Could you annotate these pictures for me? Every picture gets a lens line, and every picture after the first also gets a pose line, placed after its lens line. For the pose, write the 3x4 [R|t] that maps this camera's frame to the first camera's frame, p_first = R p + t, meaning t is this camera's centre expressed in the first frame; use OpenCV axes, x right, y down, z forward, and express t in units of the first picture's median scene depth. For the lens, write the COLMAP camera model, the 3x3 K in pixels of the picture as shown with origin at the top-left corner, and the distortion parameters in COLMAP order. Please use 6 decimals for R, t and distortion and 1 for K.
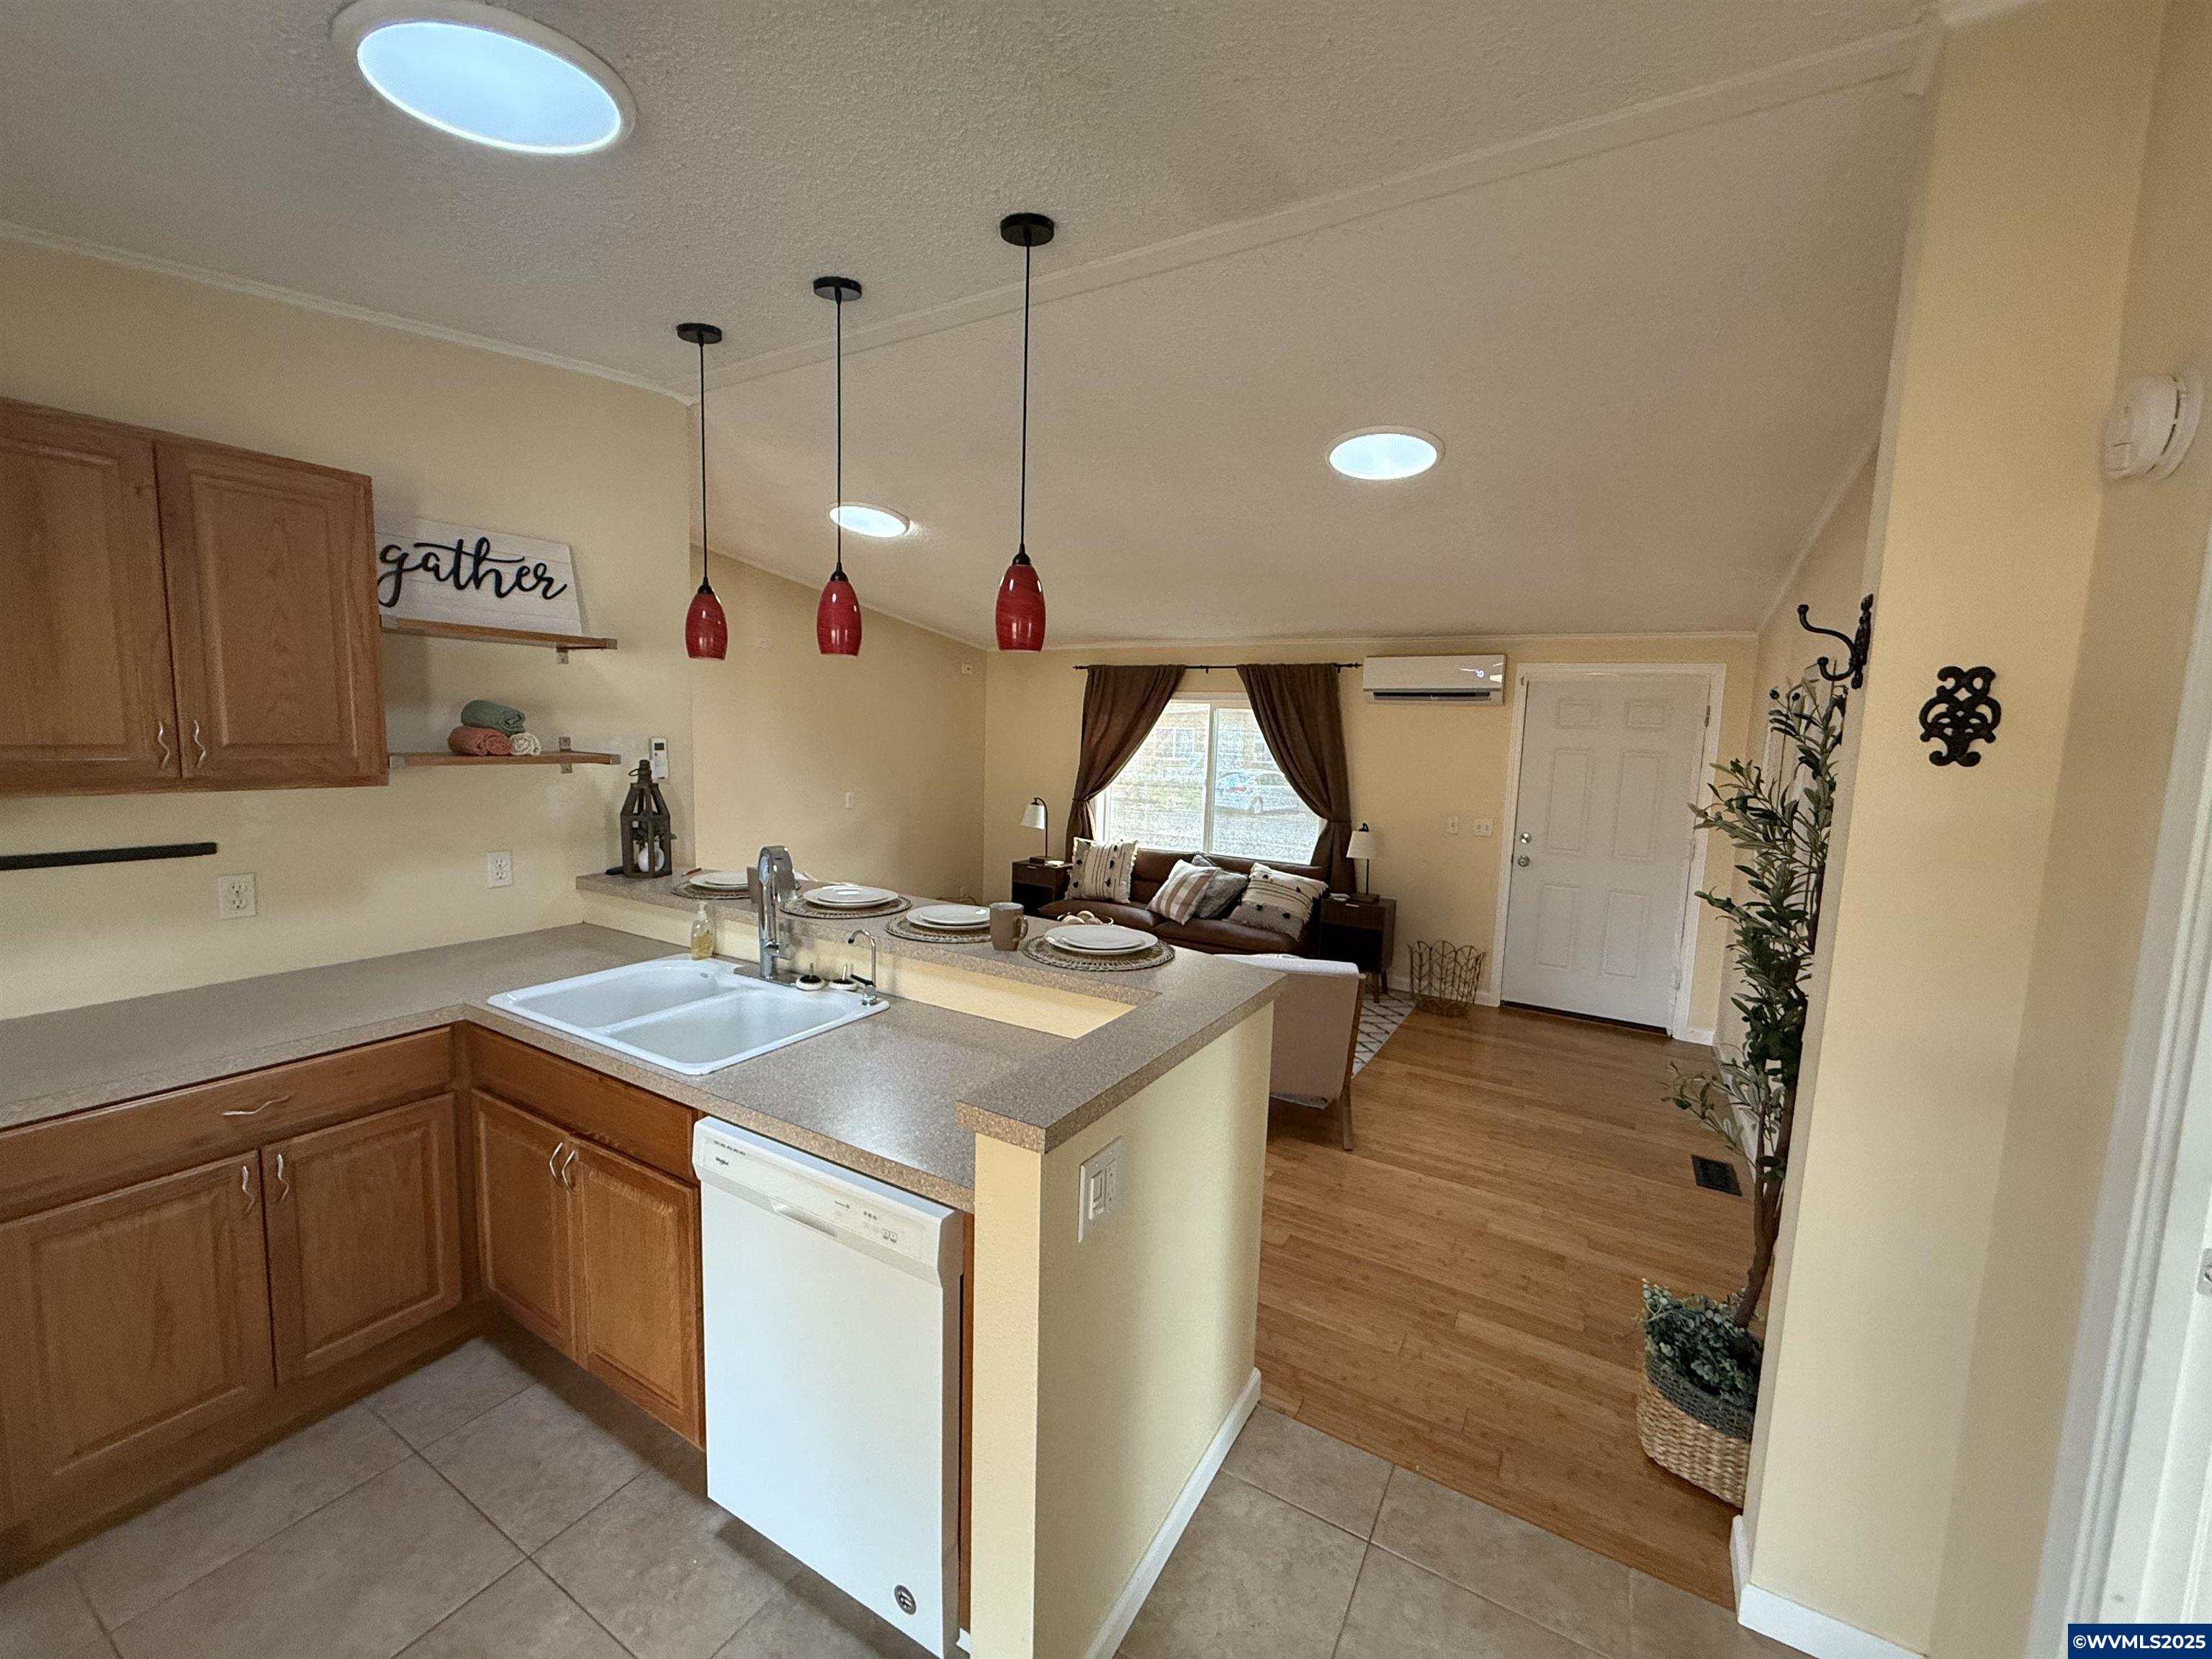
lens RADIAL K [[880.5, 0, 1099.1], [0, 880.5, 824.8], [0, 0, 1]] dist [-0.002771, 0.000678]
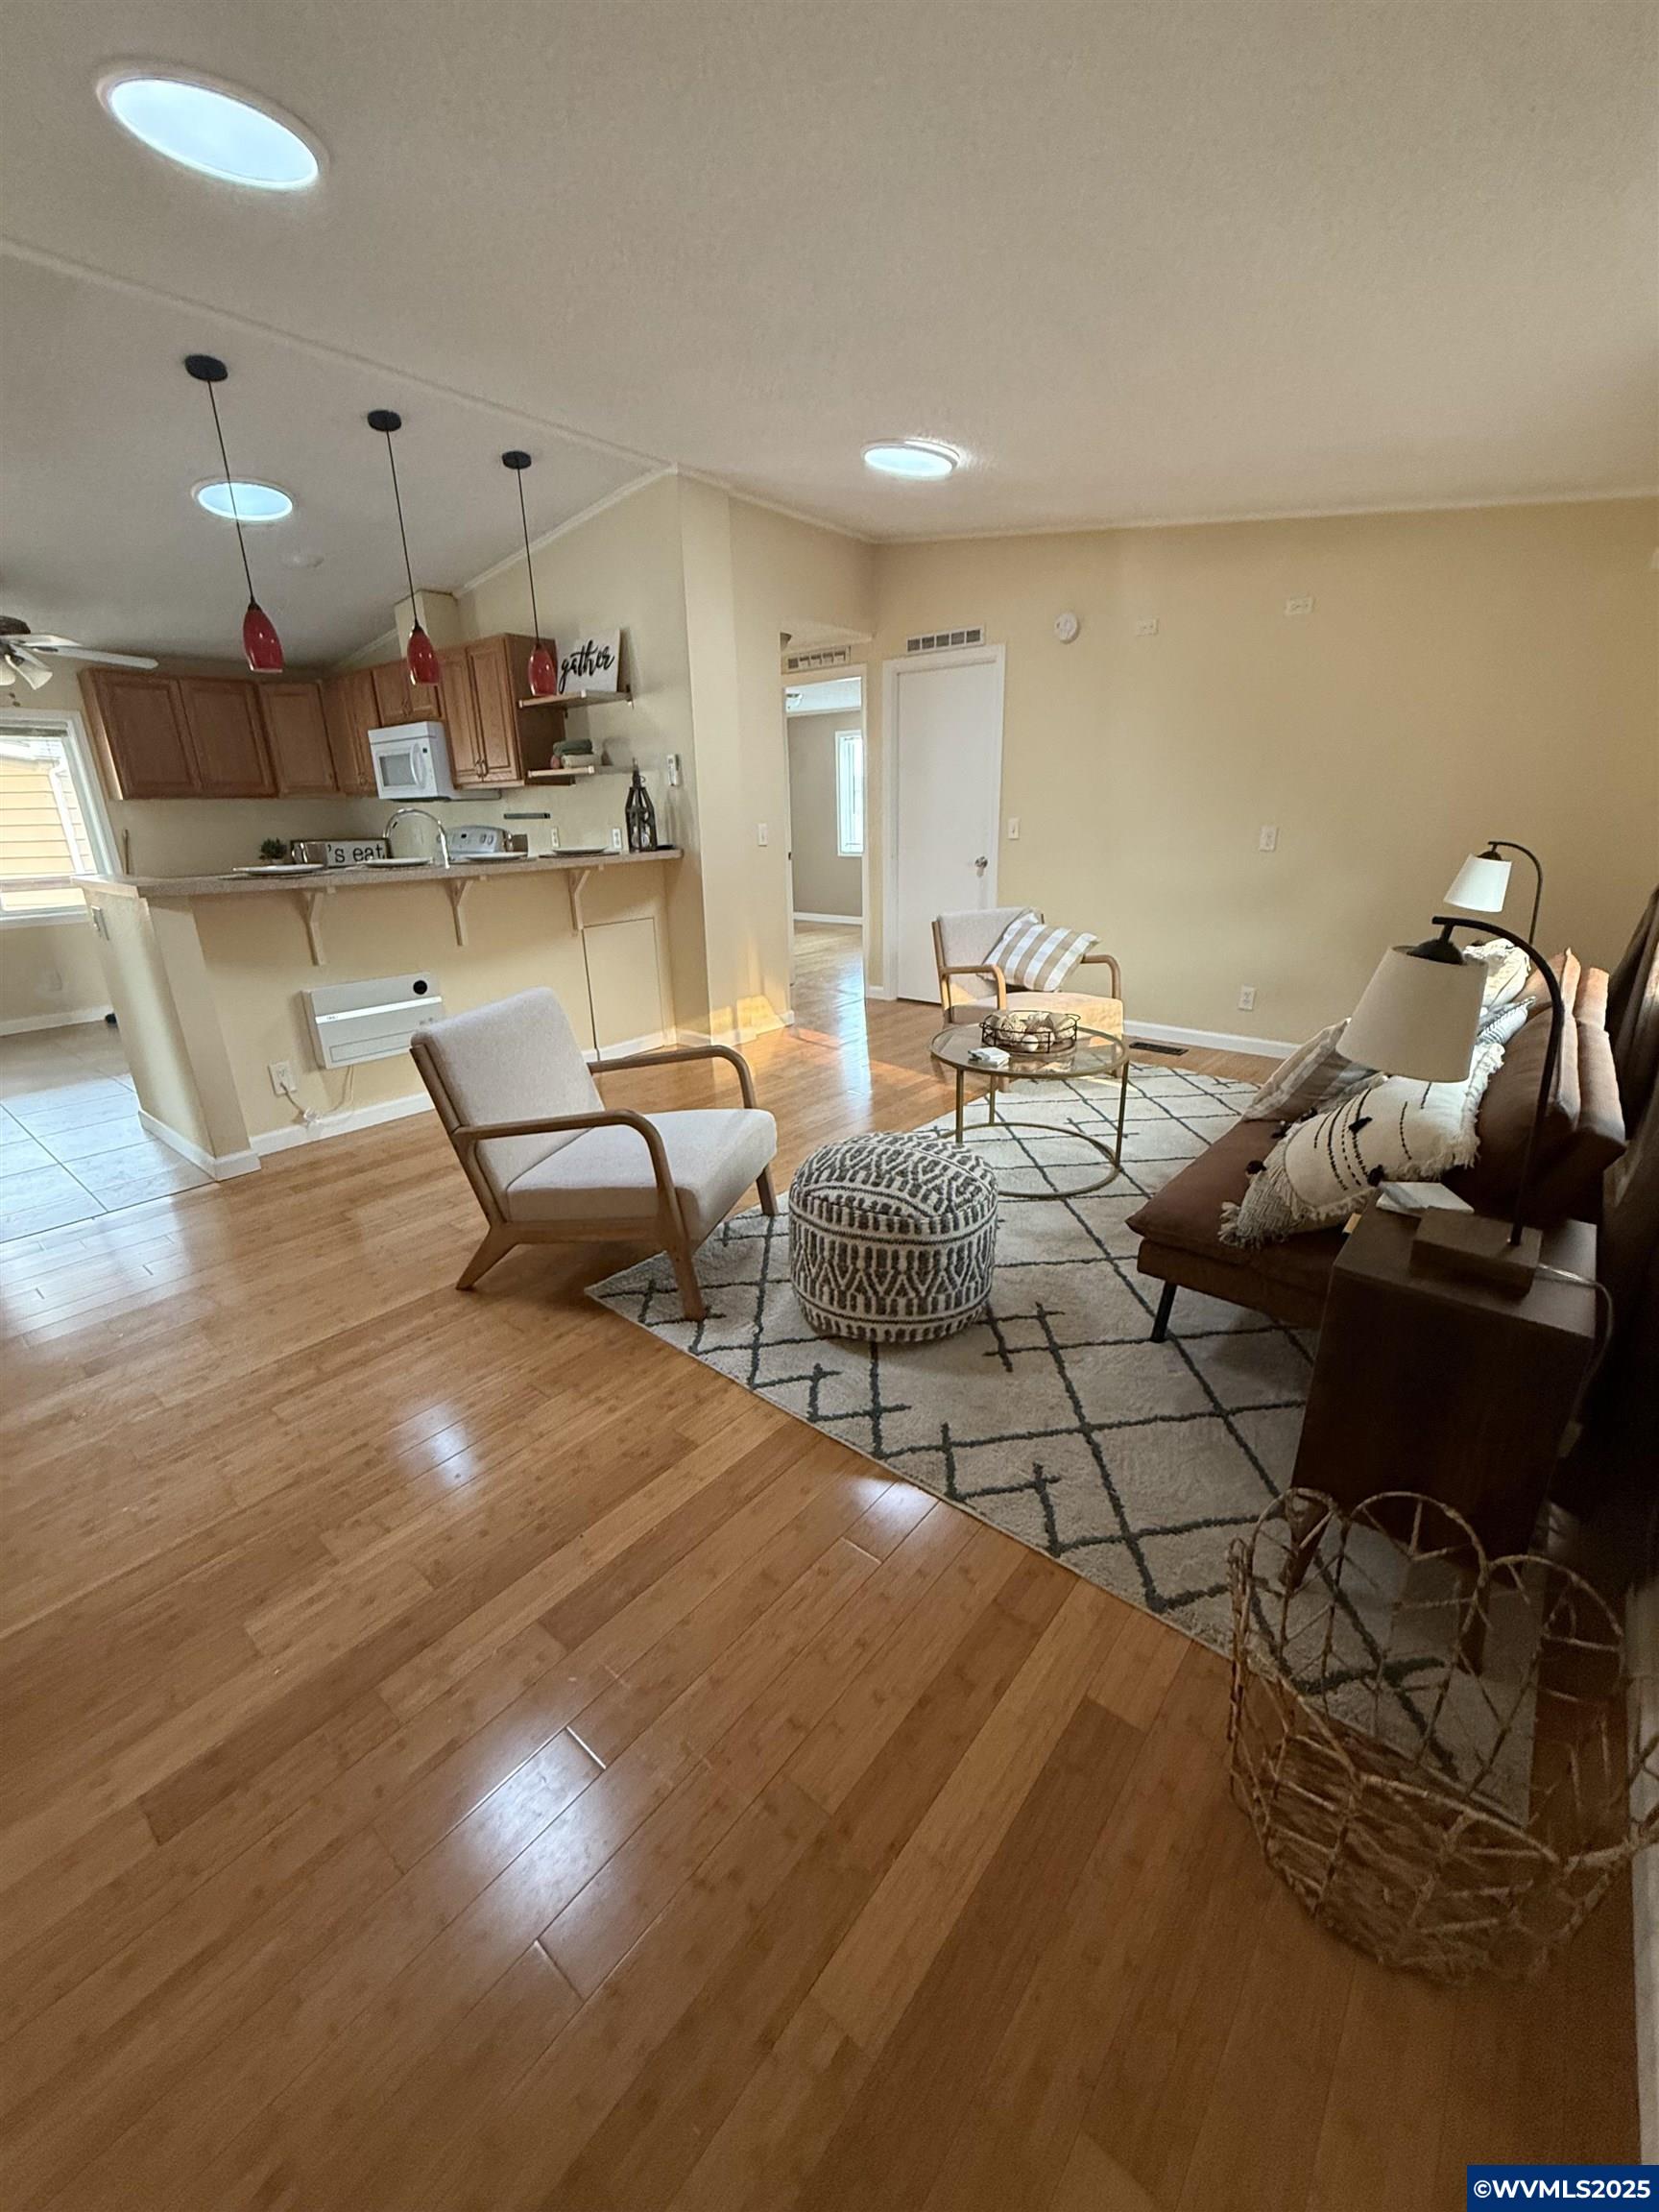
lens RADIAL K [[880.5, 0, 834.0], [0, 880.5, 1099.0], [0, 0, 1]] dist [-0.002771, 0.000678]
pose [[-0.156089, 0.284673, -0.945832, 0.581223], [-0.088258, 0.949719, 0.300408, -0.012473], [0.983792, 0.130367, -0.123116, 0.911697]]
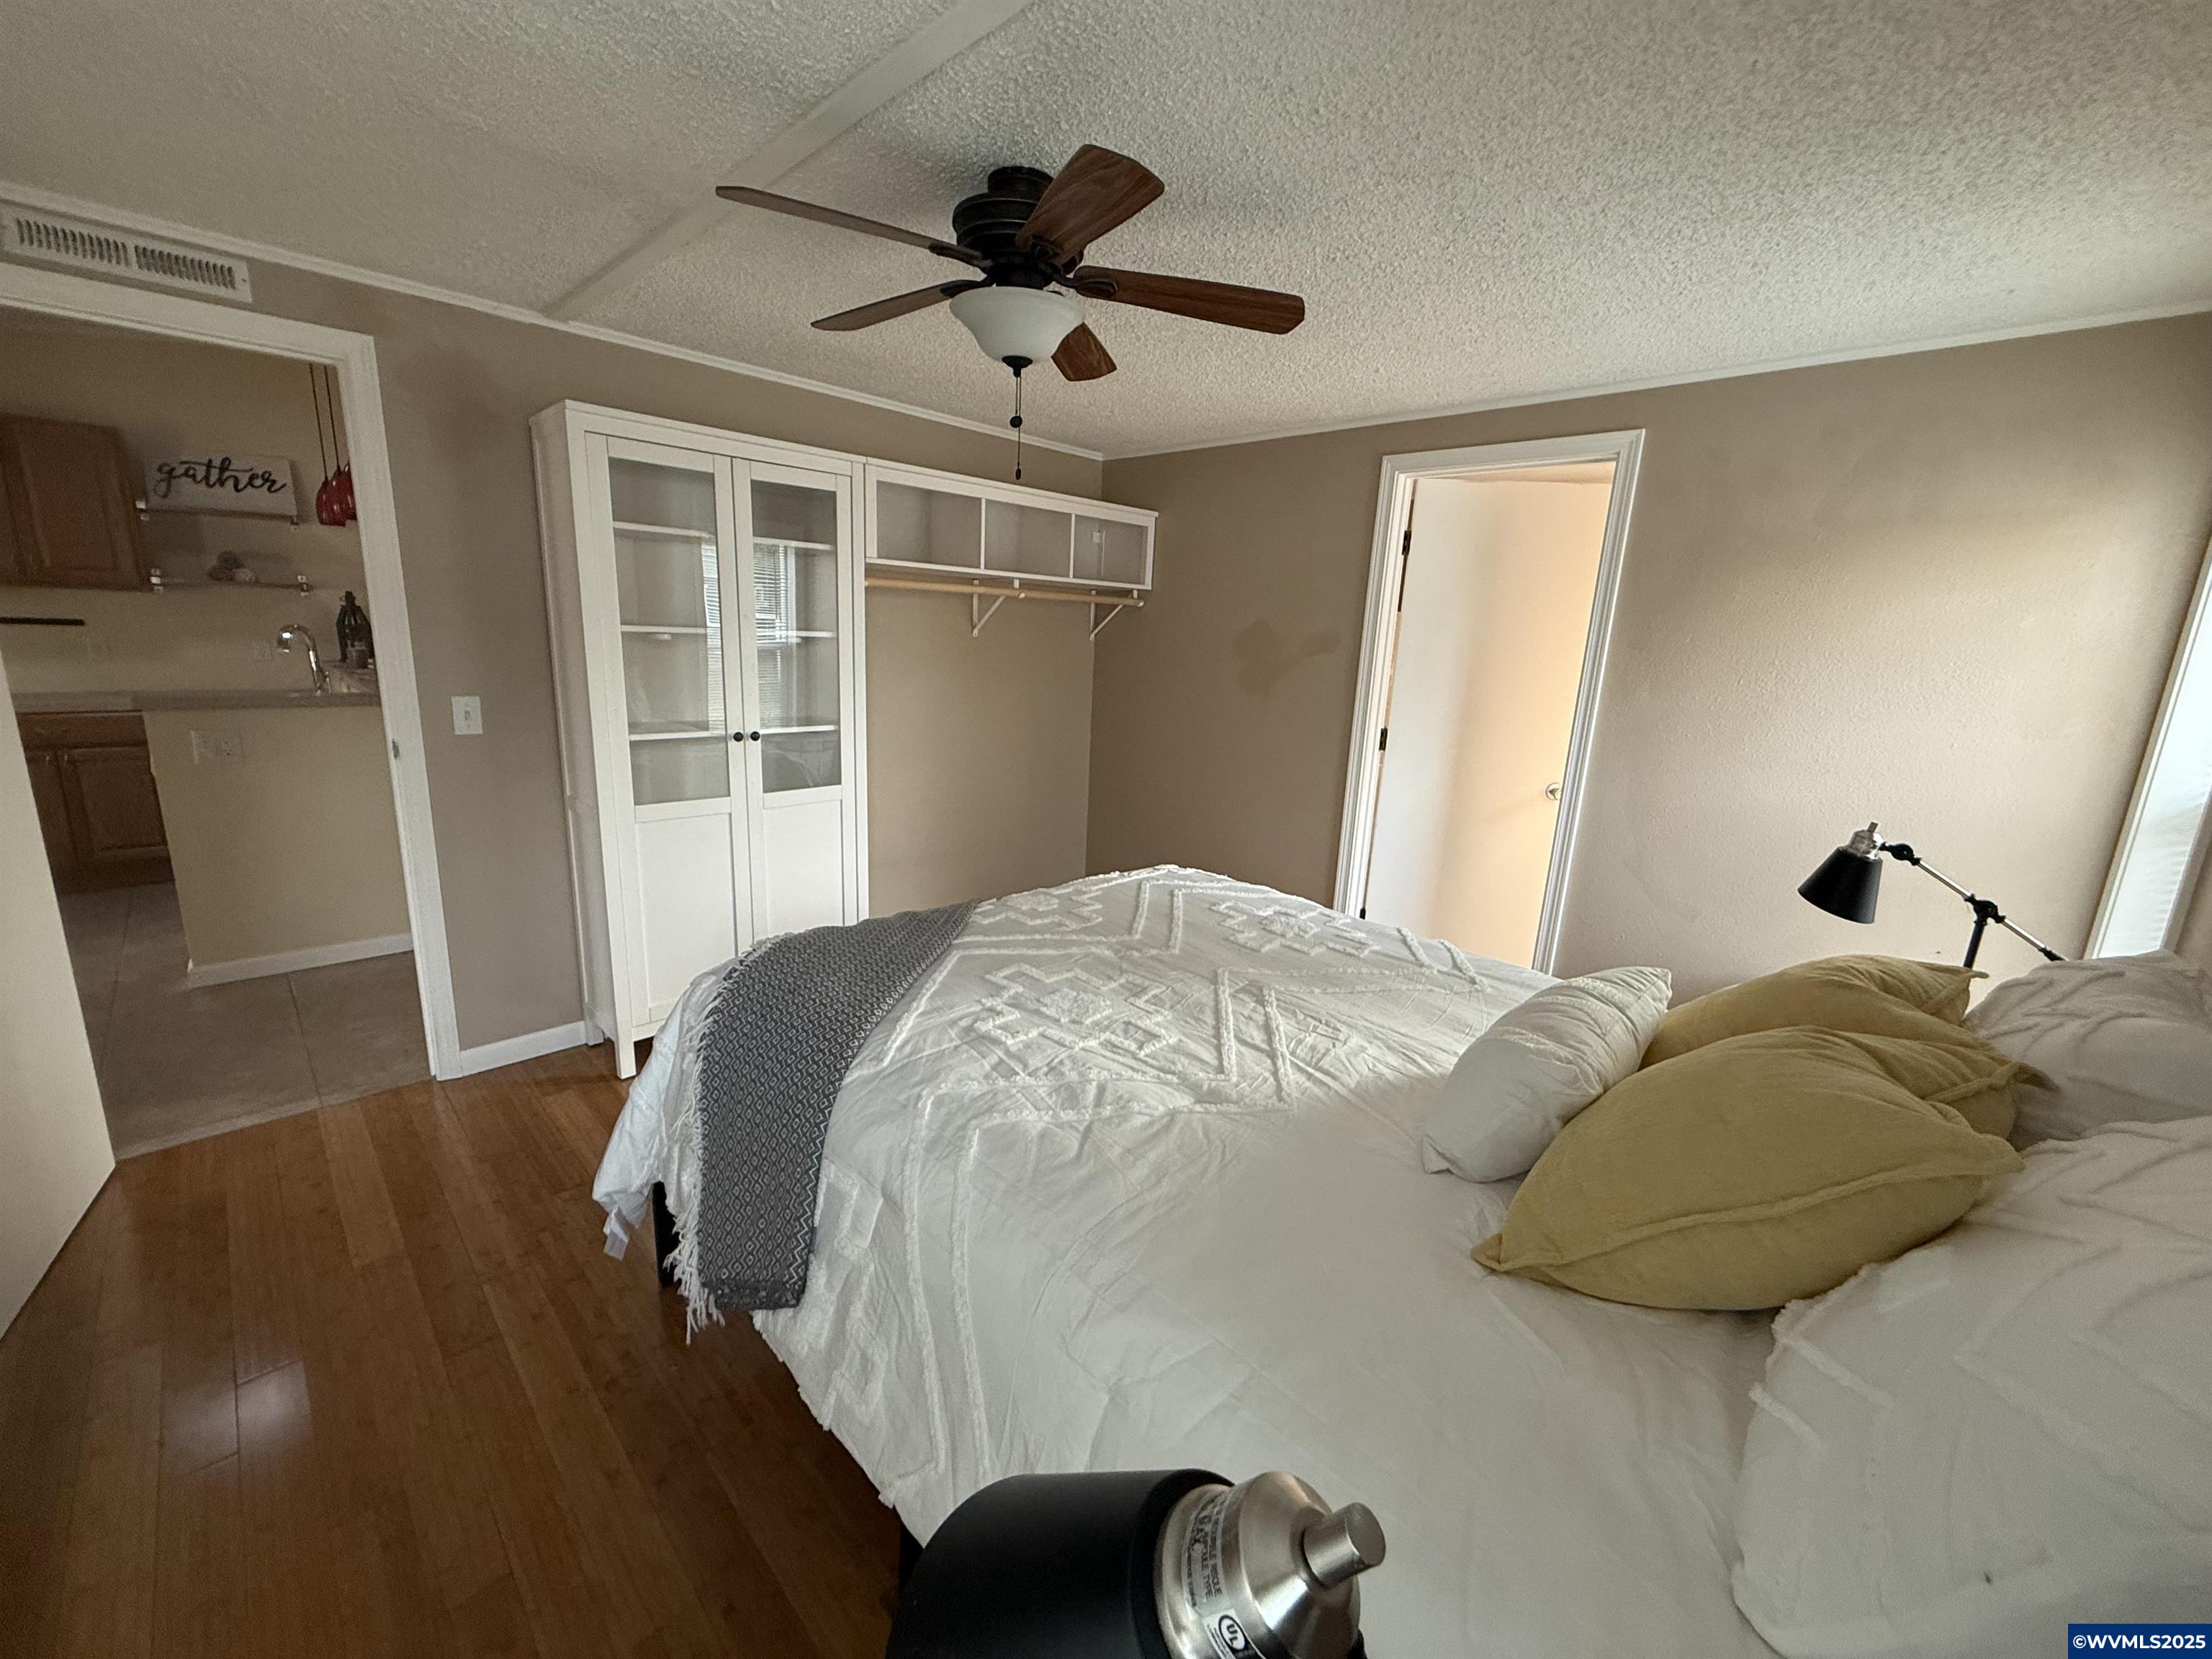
lens RADIAL K [[880.5, 0, 1097.7], [0, 880.5, 817.1], [0, 0, 1]] dist [-0.002771, 0.000678]
pose [[0.978509, 0.062168, -0.196608, 0.709898], [-0.040768, 0.992975, 0.111079, 0.063355], [0.202132, -0.100676, 0.974170, -0.223416]]
